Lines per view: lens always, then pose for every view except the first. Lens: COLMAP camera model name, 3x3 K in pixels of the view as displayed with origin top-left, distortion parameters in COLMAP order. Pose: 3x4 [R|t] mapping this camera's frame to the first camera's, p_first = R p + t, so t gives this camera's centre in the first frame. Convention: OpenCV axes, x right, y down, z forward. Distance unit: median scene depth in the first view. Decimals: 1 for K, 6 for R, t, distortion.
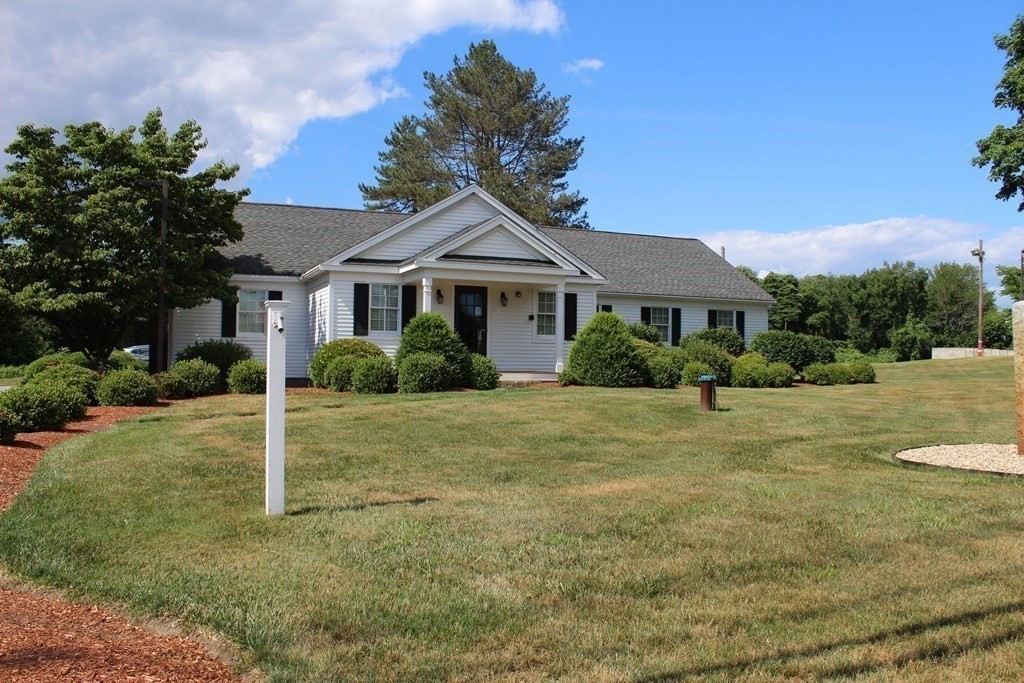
lens RADIAL K [[850.4, 0, 520.6], [0, 850.4, 339.4], [0, 0, 1]] dist [-0.179518, 0.176931]
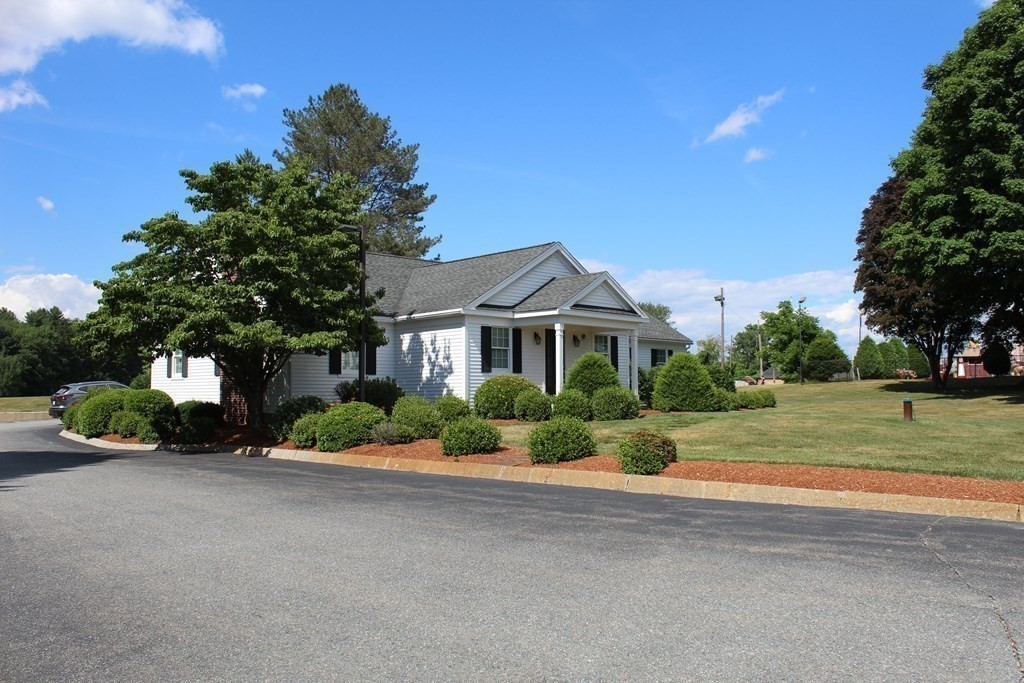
lens RADIAL K [[850.4, 0, 520.6], [0, 850.4, 339.4], [0, 0, 1]] dist [-0.179518, 0.176931]
pose [[0.926152, 0.009673, 0.377027, -0.529938], [0.005129, 0.999256, -0.038234, -0.004789], [-0.377116, 0.037344, 0.925413, -0.060306]]
